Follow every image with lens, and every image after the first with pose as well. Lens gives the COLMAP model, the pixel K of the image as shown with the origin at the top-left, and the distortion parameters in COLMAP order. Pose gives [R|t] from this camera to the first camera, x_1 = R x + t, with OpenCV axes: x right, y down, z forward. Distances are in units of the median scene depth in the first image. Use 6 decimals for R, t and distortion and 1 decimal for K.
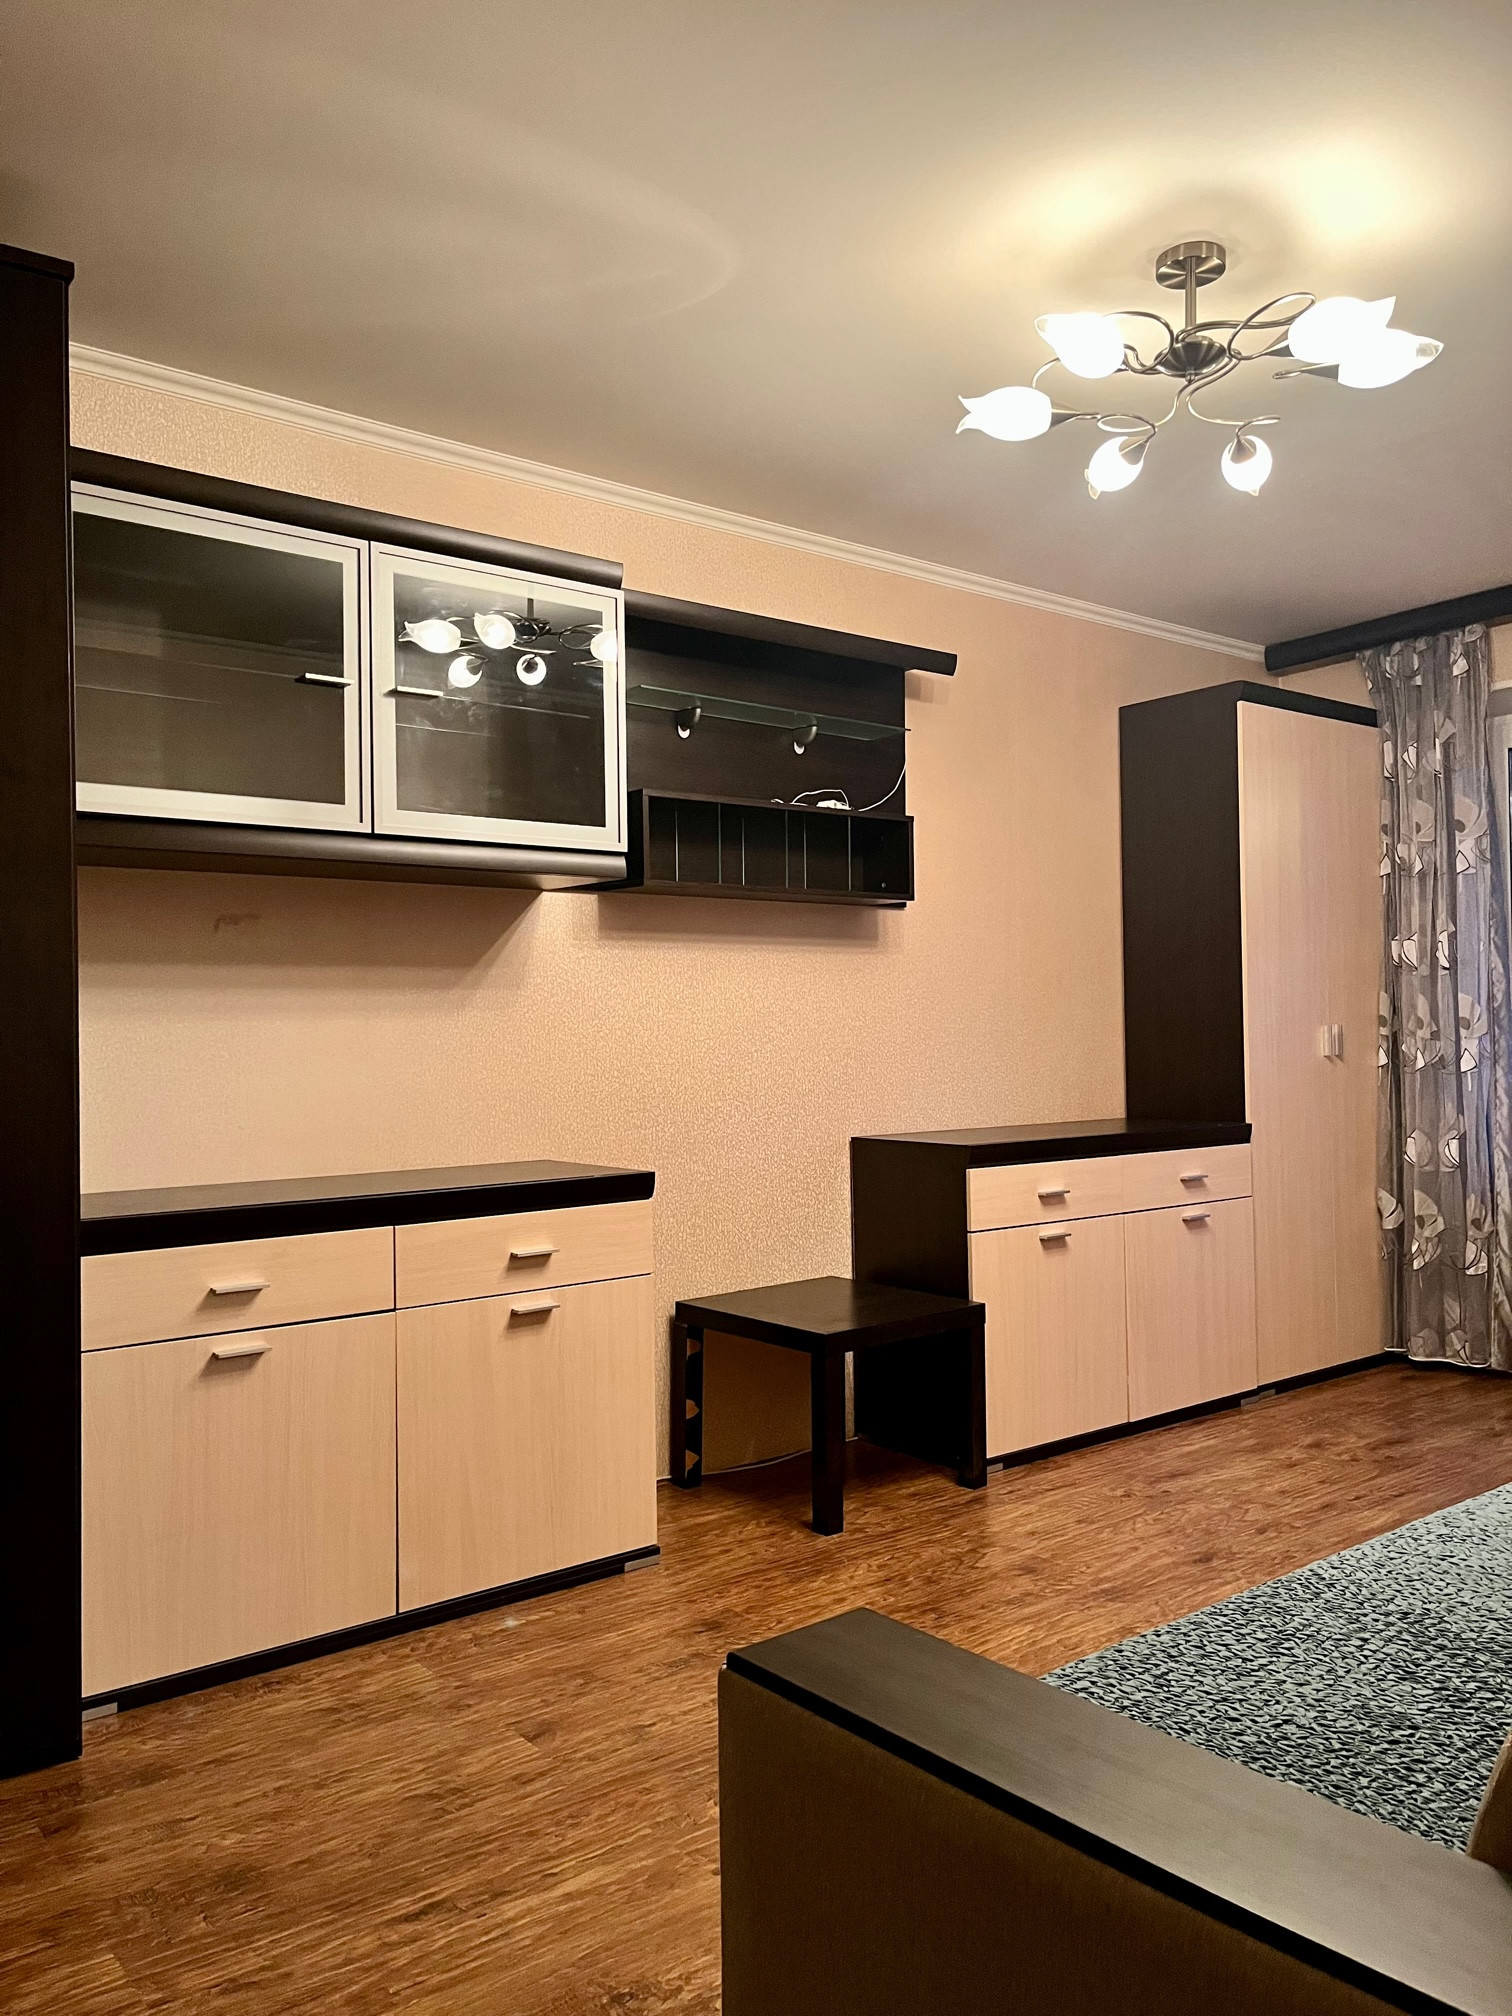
lens RADIAL K [[1531.4, 0, 761.8], [0, 1531.4, 1015.7], [0, 0, 1]] dist [0.013346, -0.001446]
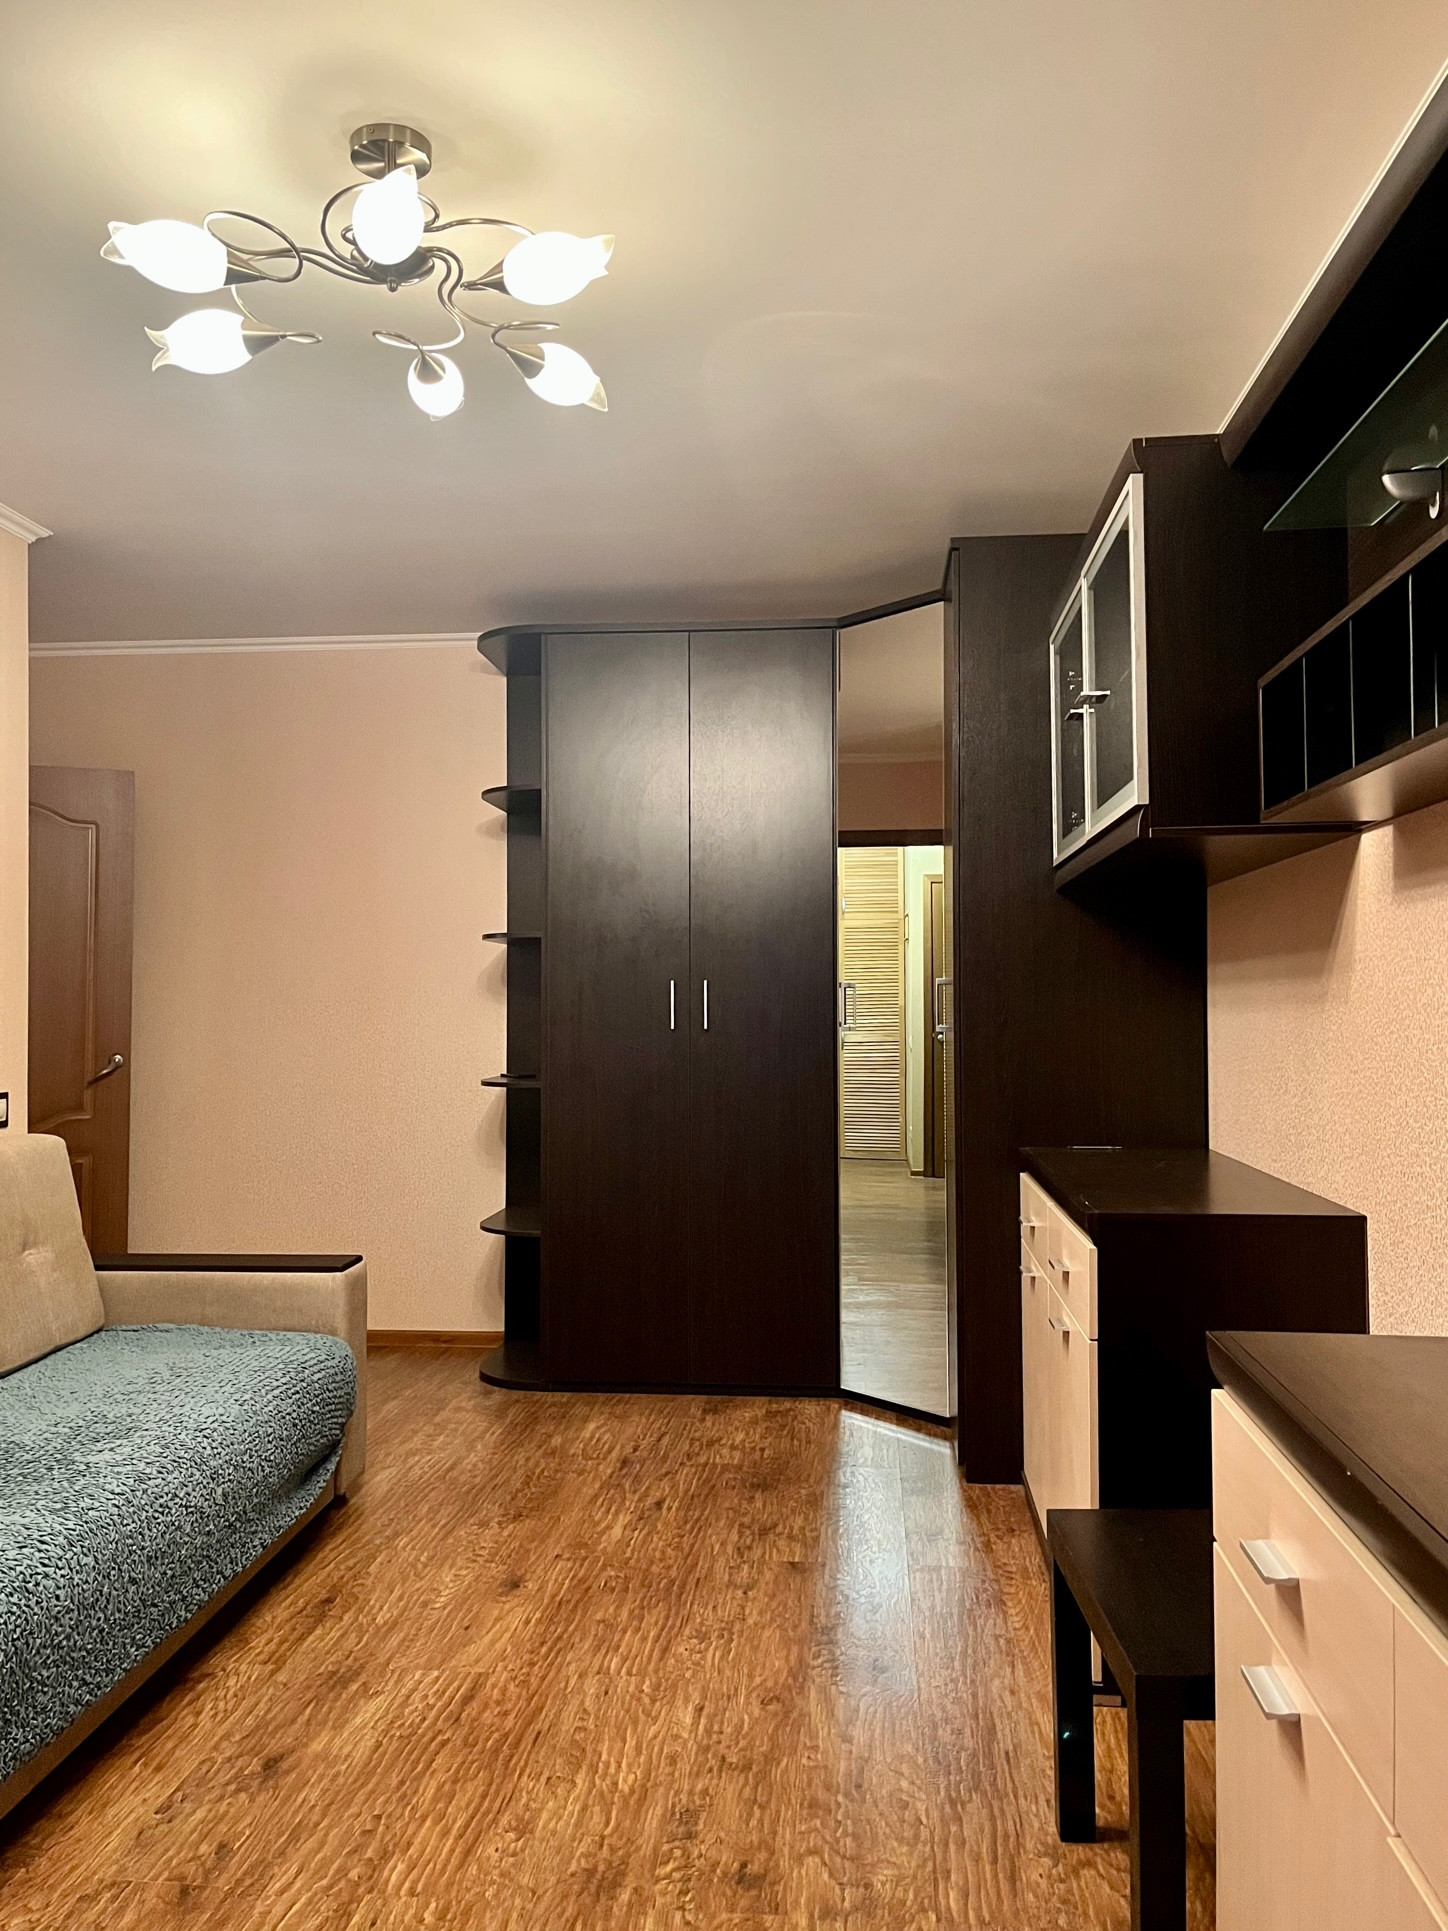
lens RADIAL K [[1498.1, 0, 723.5], [0, 1498.1, 974.9], [0, 0, 1]] dist [0.050112, -0.063840]
pose [[-0.685815, -0.000345, -0.727776, 0.543067], [0.018006, 0.999686, -0.017441, -0.009554], [0.727553, -0.025066, -0.685593, 1.208245]]
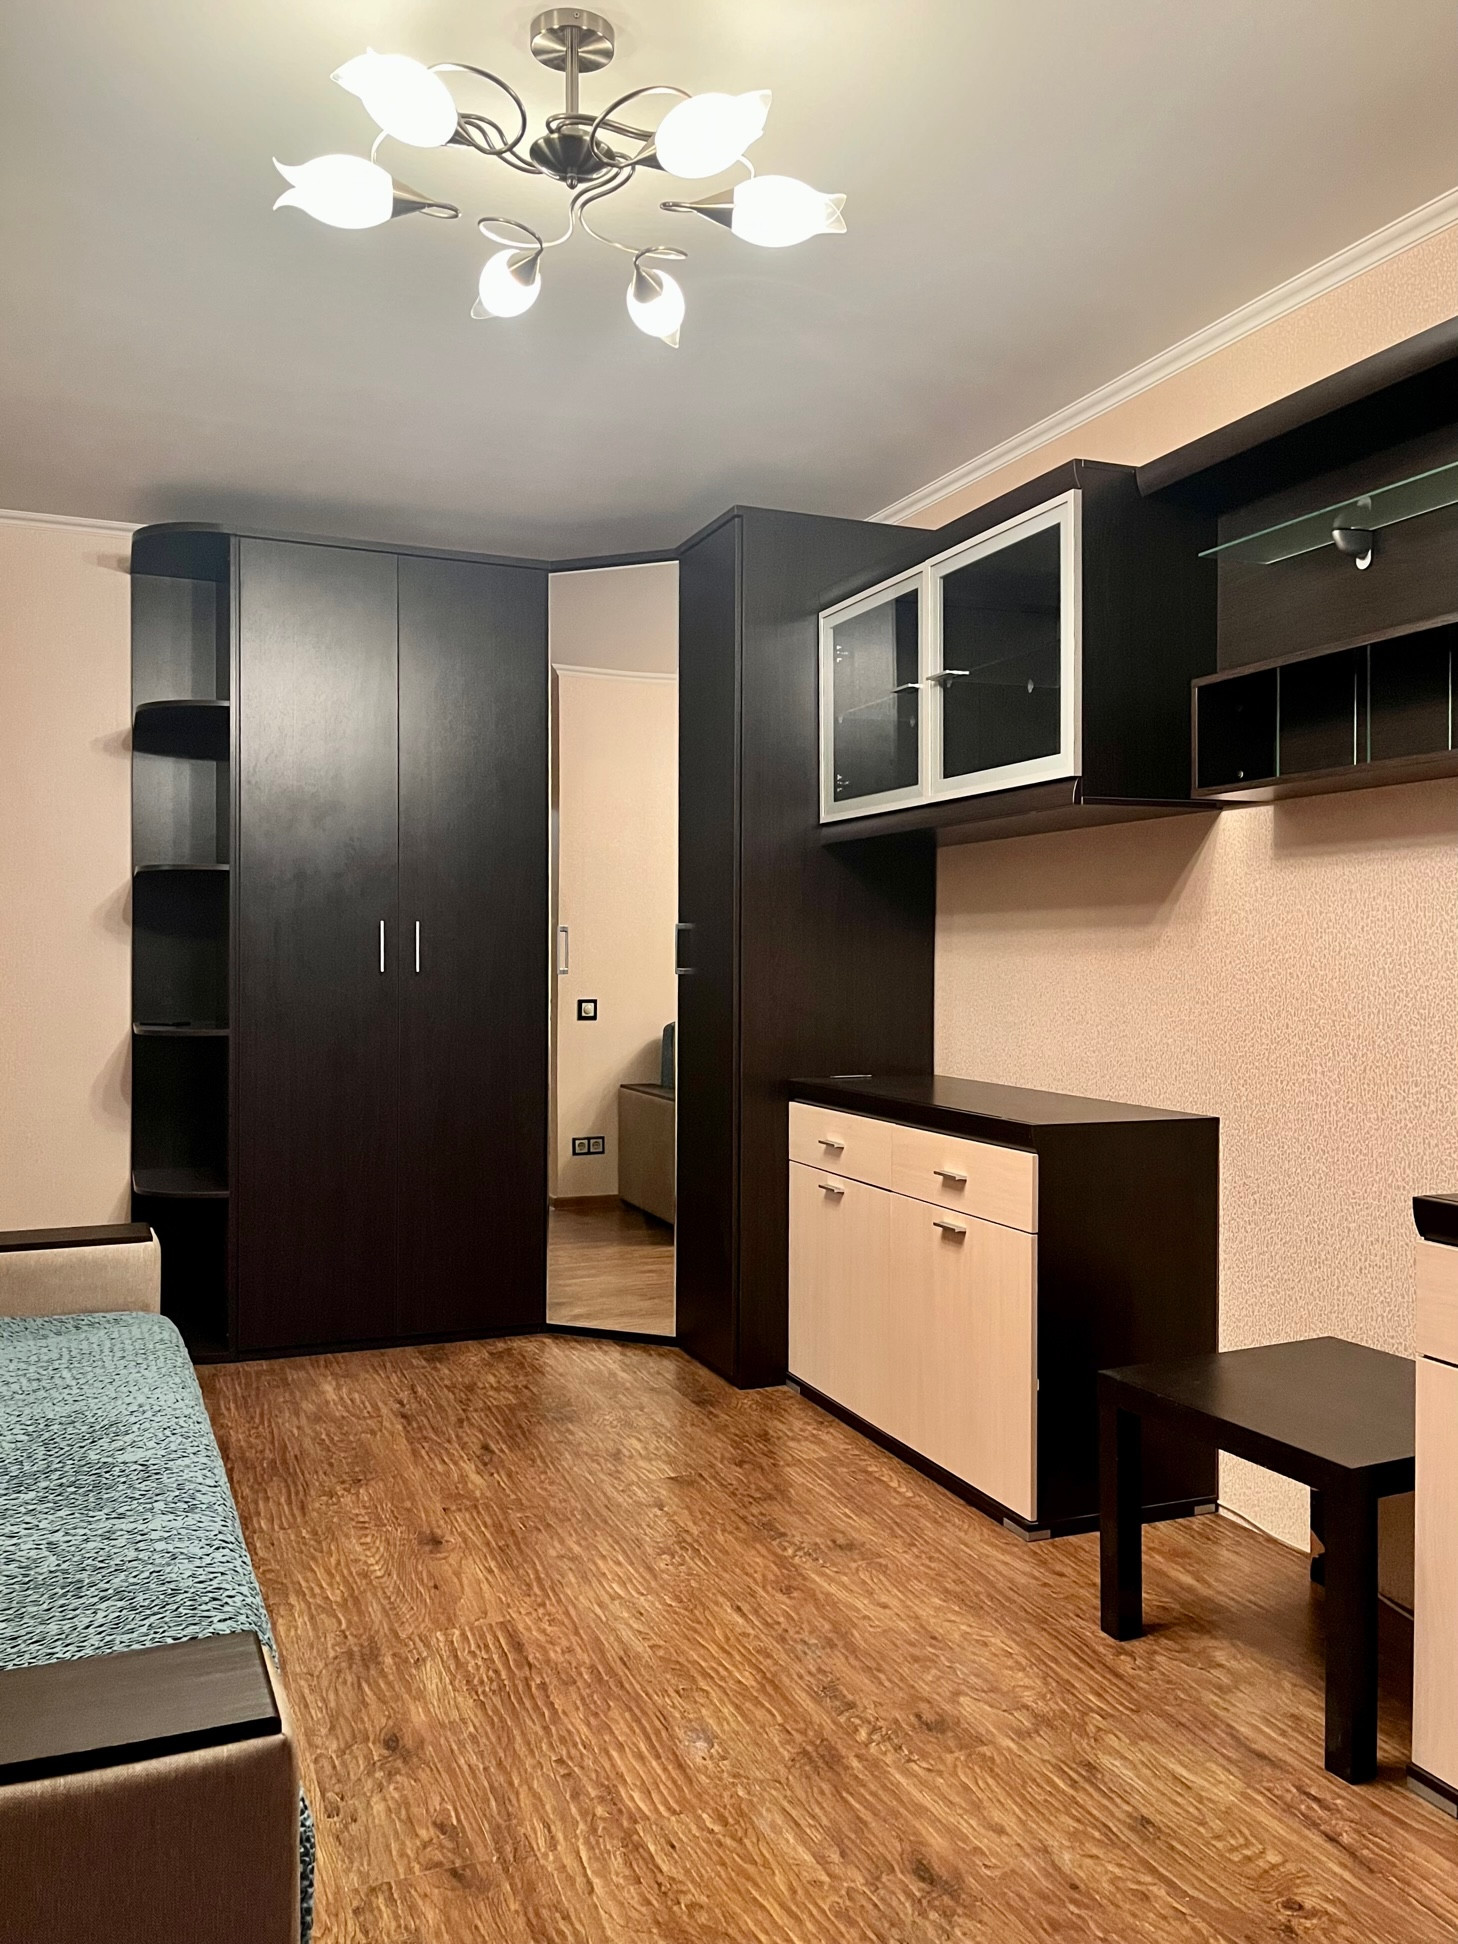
lens RADIAL K [[1505.2, 0, 729.0], [0, 1505.2, 972.0], [0, 0, 1]] dist [0.048731, -0.060855]
pose [[-0.272086, 0.021268, -0.962038, 0.739791], [0.007216, 0.999773, 0.020062, -0.008429], [0.962246, -0.001483, -0.272177, 0.923584]]
